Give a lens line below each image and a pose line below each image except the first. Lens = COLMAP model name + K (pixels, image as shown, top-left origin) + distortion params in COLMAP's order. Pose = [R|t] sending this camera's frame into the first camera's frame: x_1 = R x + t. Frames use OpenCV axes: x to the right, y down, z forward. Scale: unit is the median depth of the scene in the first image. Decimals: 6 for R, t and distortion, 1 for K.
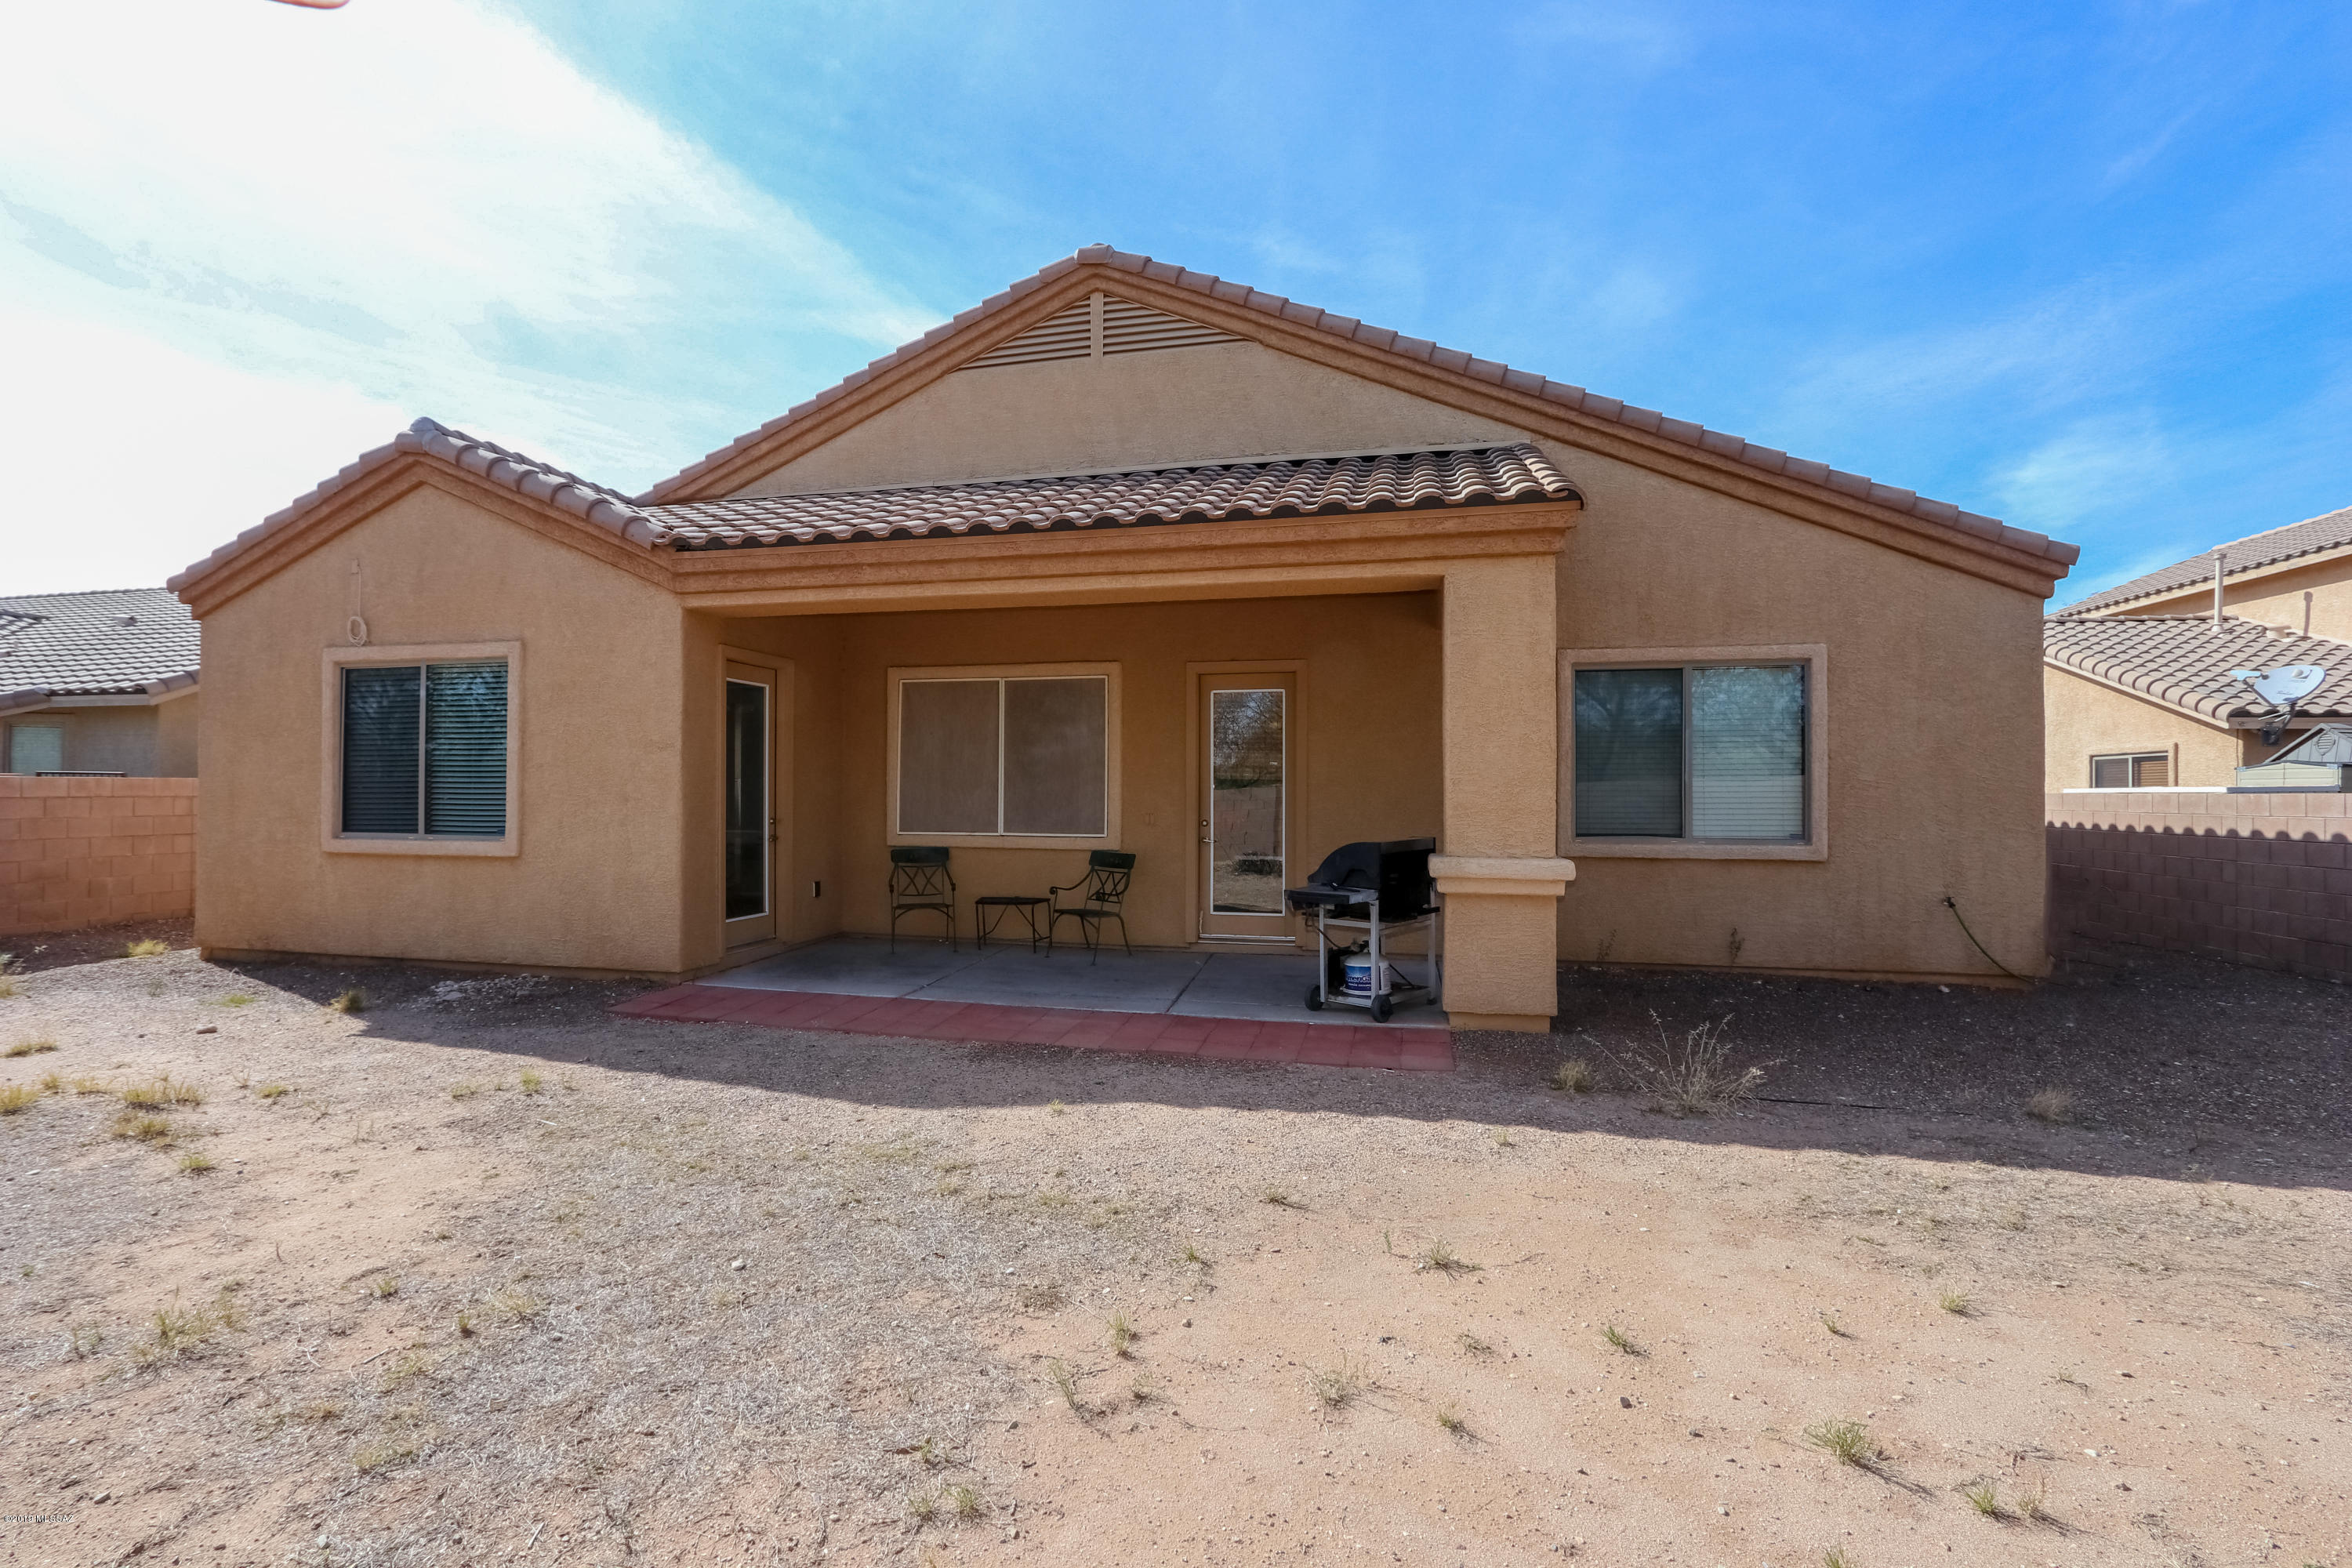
lens RADIAL K [[1120.8, 0, 1118.5], [0, 1120.8, 767.1], [0, 0, 1]] dist [-0.019781, 0.004137]
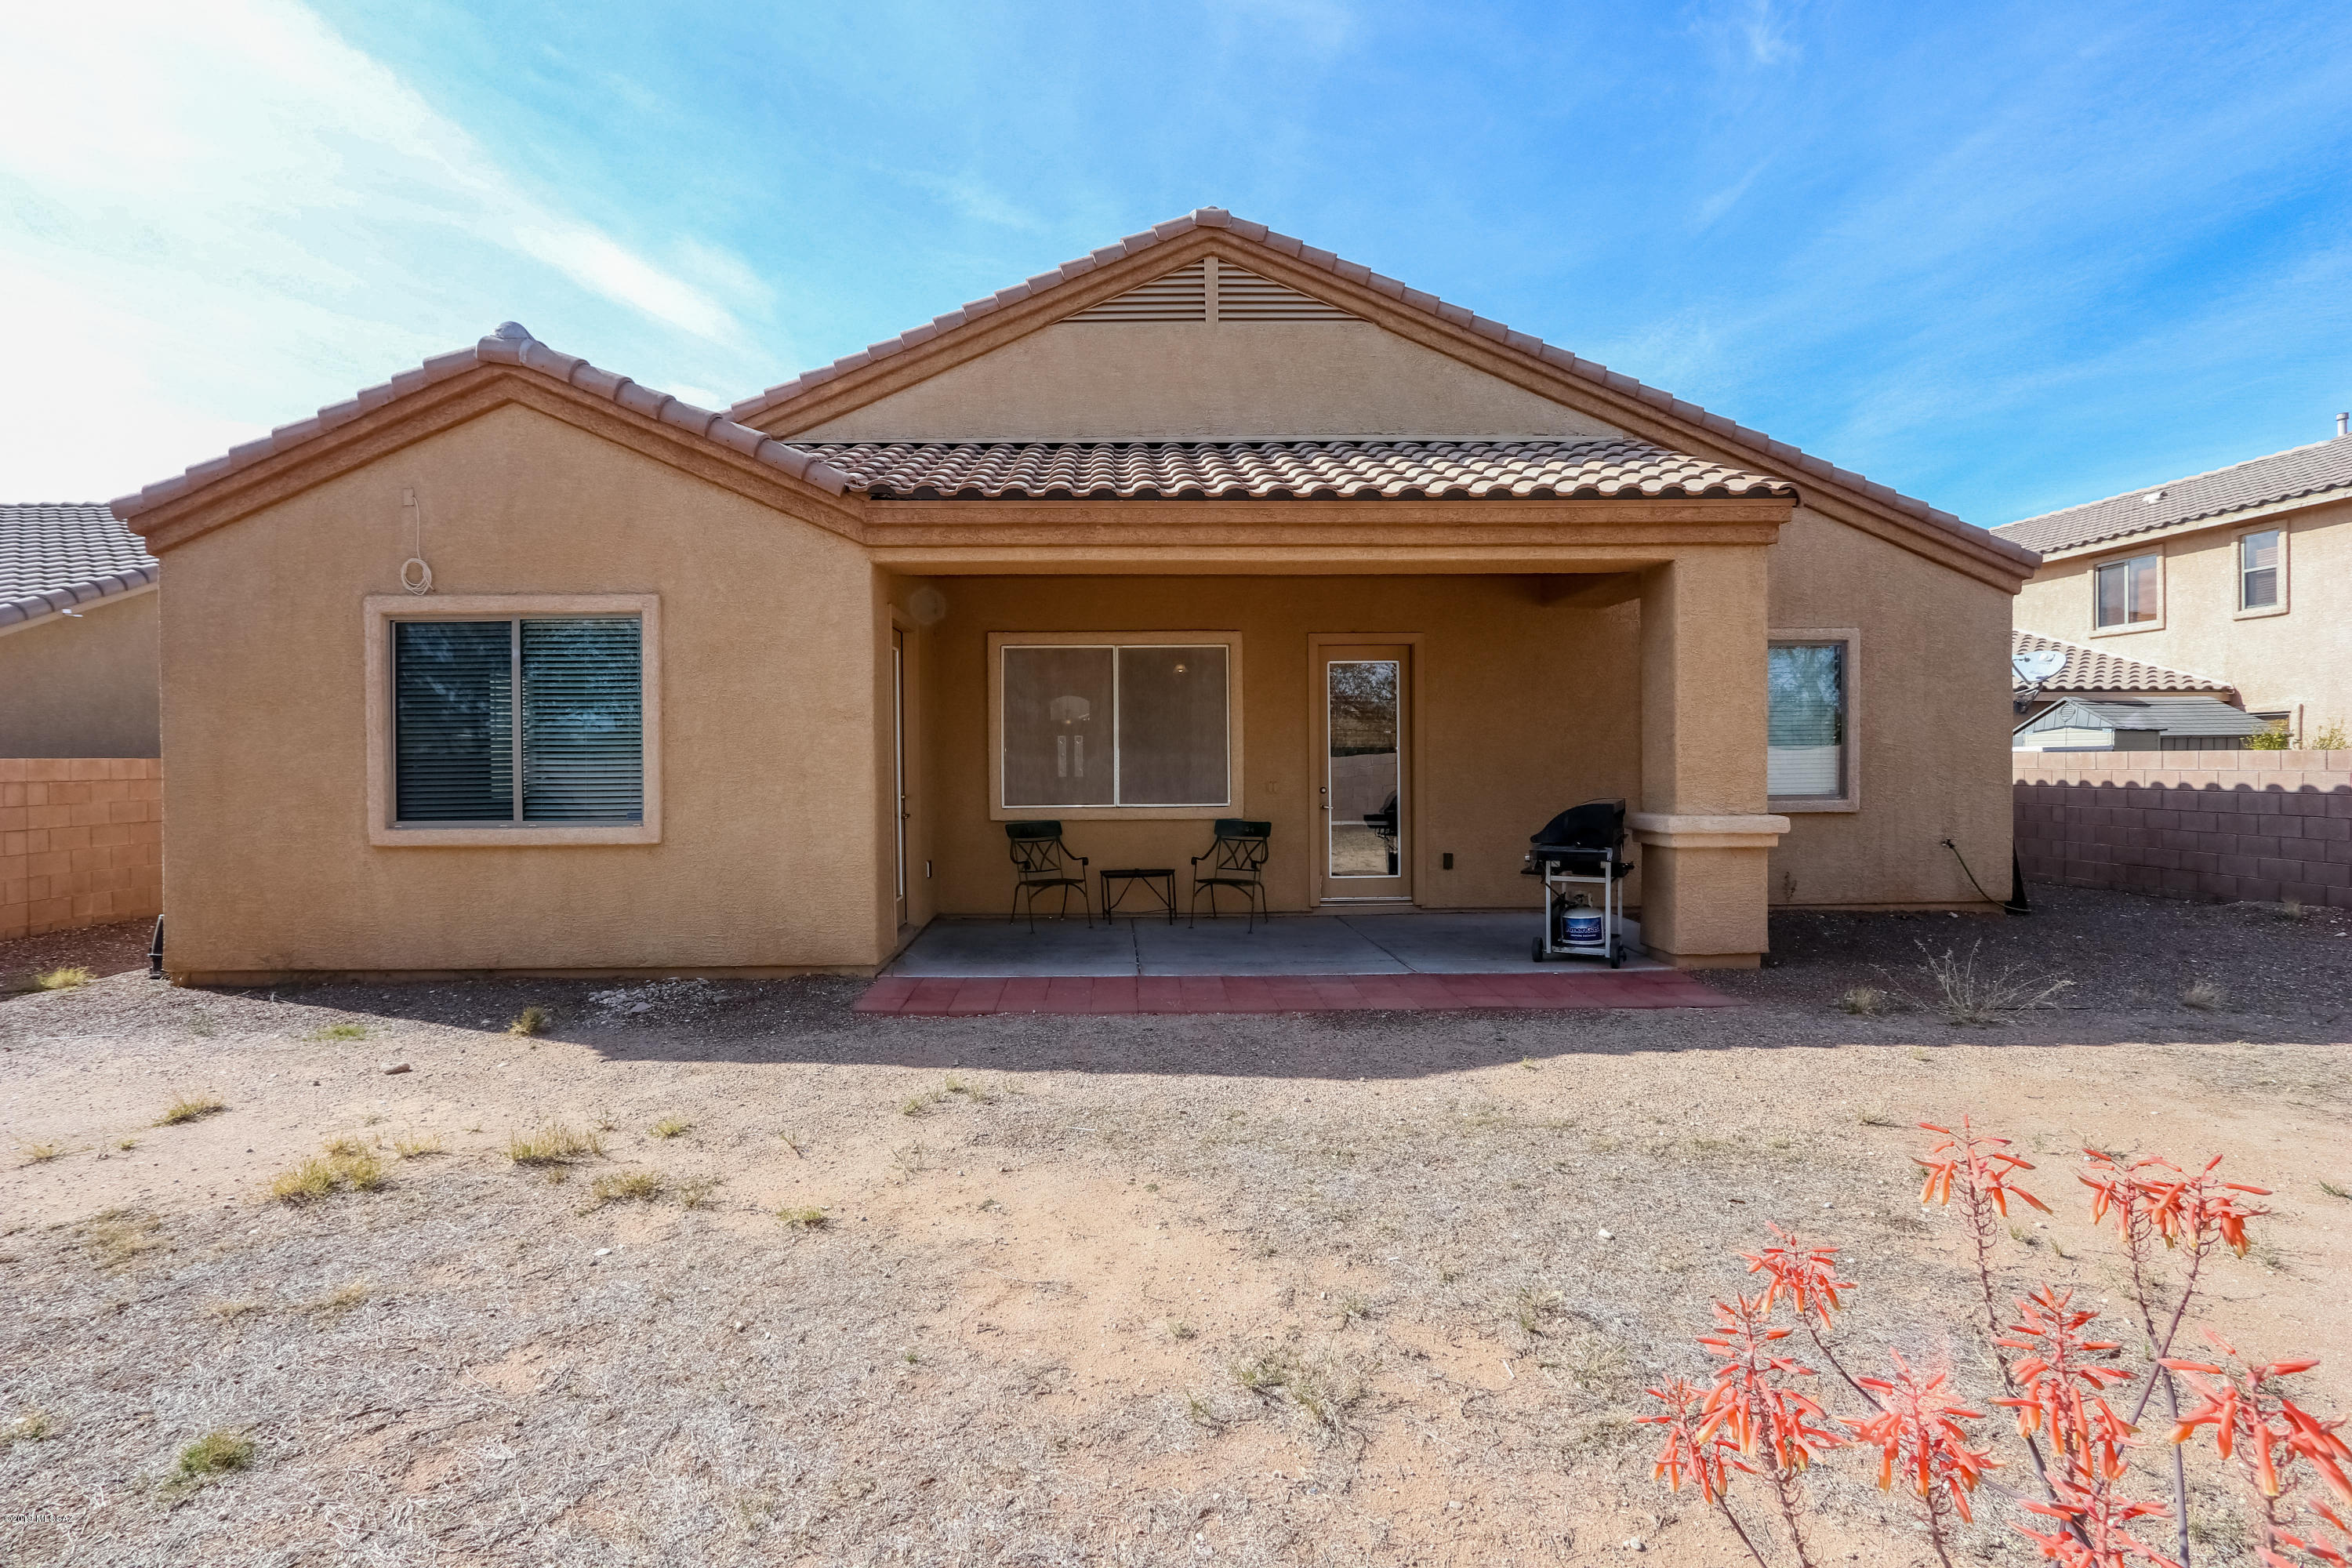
lens RADIAL K [[1120.8, 0, 1118.5], [0, 1120.8, 767.1], [0, 0, 1]] dist [-0.019781, 0.004137]
pose [[0.963583, -0.013303, 0.267079, -0.412894], [0.006084, 0.999594, 0.027839, -0.001313], [-0.267341, -0.025201, 0.963272, 0.066227]]
